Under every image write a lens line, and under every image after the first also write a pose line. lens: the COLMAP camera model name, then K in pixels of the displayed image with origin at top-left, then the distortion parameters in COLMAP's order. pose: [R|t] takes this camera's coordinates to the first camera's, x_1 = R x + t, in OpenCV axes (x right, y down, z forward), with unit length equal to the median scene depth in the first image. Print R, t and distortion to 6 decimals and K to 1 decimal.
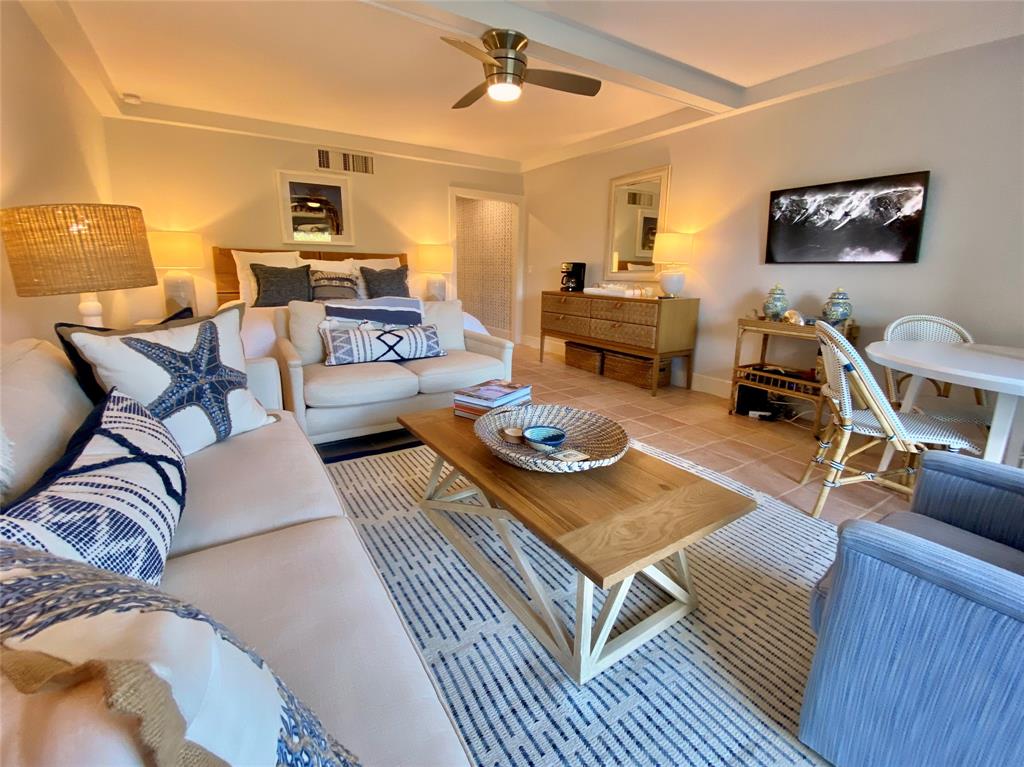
lens RADIAL K [[445.6, 0, 512.8], [0, 445.6, 362.9], [0, 0, 1]] dist [0.026119, -0.000316]
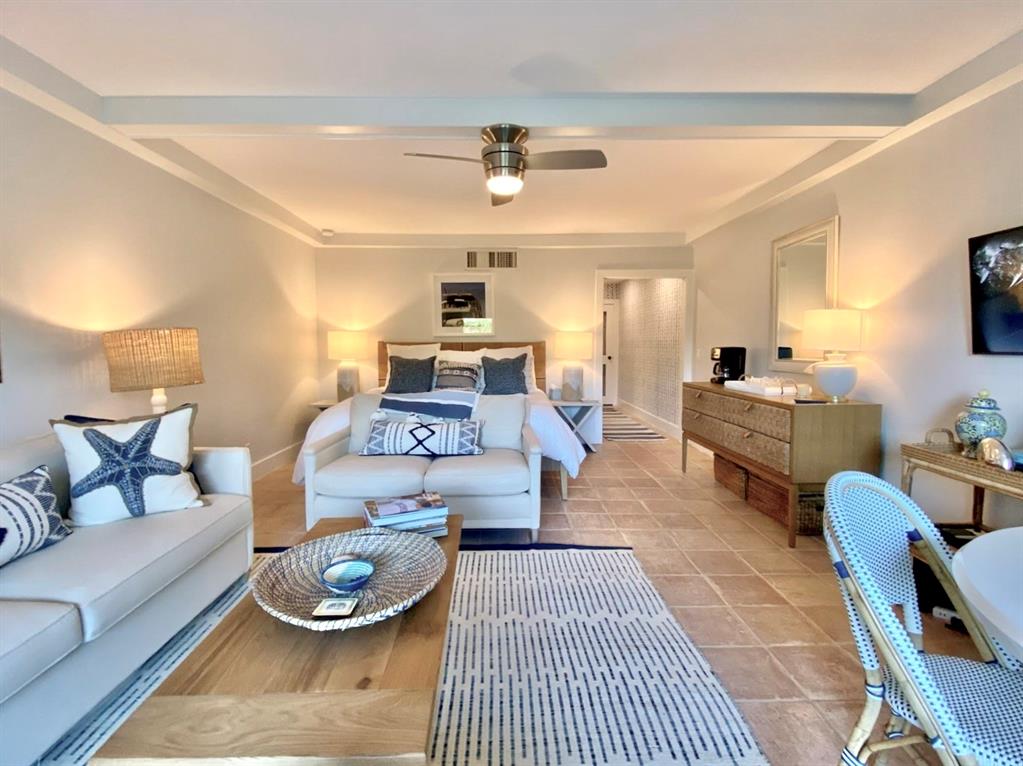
lens RADIAL K [[477.6, 0, 512.7], [0, 477.6, 378.5], [0, 0, 1]] dist [0.048243, -0.032419]
pose [[0.848102, 0.019772, -0.529464, 0.394649], [-0.093283, 0.989266, -0.112479, -0.062465], [0.521556, 0.144784, 0.840843, 0.156731]]
